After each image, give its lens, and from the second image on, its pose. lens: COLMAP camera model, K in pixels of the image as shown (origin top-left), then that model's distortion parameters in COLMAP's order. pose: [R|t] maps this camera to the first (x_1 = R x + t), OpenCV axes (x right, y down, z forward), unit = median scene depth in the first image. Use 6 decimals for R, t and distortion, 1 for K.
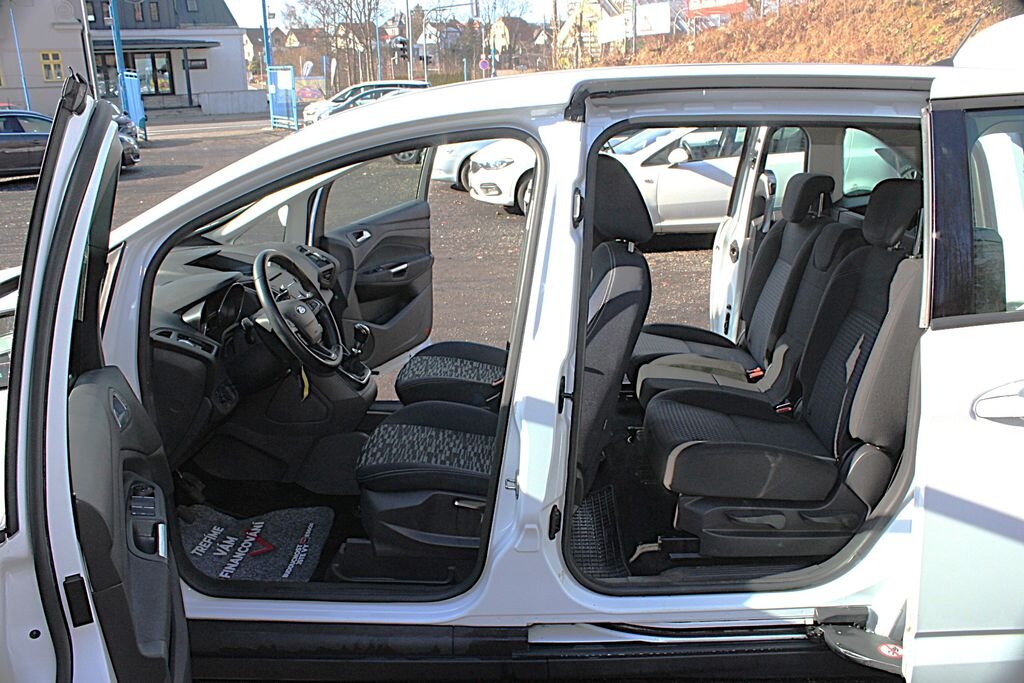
lens RADIAL K [[843.4, 0, 511.2], [0, 843.4, 346.0], [0, 0, 1]] dist [-0.168485, 0.145488]
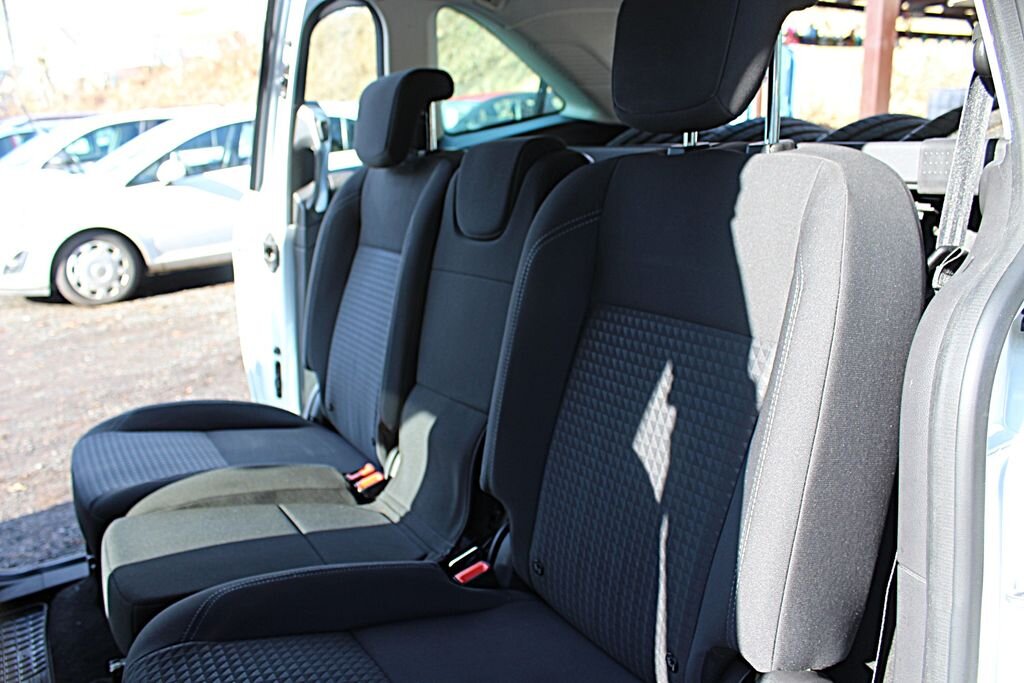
lens RADIAL K [[843.4, 0, 511.2], [0, 843.4, 346.0], [0, 0, 1]] dist [-0.168485, 0.145488]
pose [[0.840657, -0.150562, 0.520218, 0.094403], [0.175246, 0.984523, 0.001749, -0.021431], [-0.512430, 0.089695, 0.854032, 0.407562]]
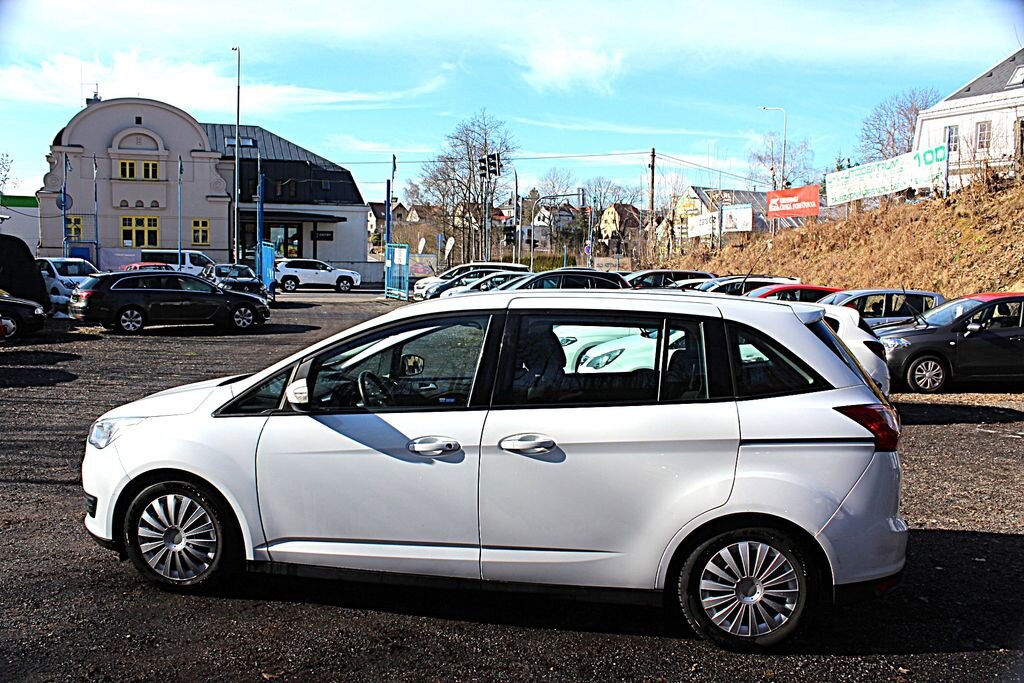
lens RADIAL K [[843.4, 0, 511.2], [0, 843.4, 346.0], [0, 0, 1]] dist [-0.168485, 0.145488]
pose [[0.990849, 0.055464, -0.123049, 0.172116], [-0.079852, 0.975891, -0.203125, 0.121374], [0.108816, 0.211092, 0.971390, -0.542919]]
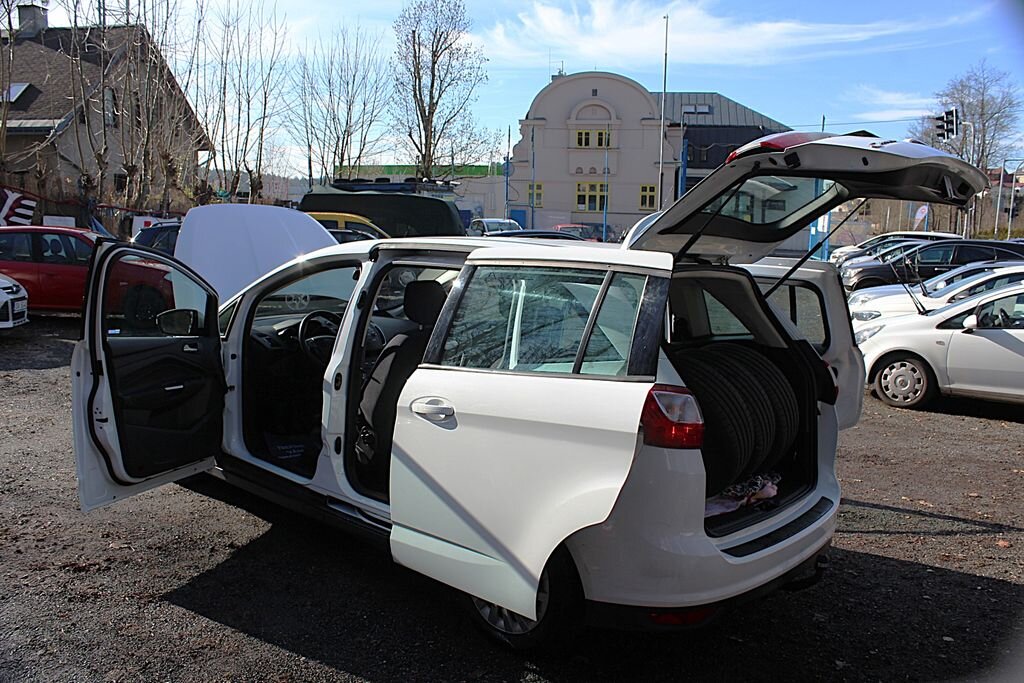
lens RADIAL K [[843.4, 0, 511.2], [0, 843.4, 346.0], [0, 0, 1]] dist [-0.168485, 0.145488]
pose [[0.765477, 0.135119, -0.629117, 0.863087], [-0.232969, 0.969570, -0.075224, 0.013310], [0.599809, 0.204147, 0.773662, -0.216468]]
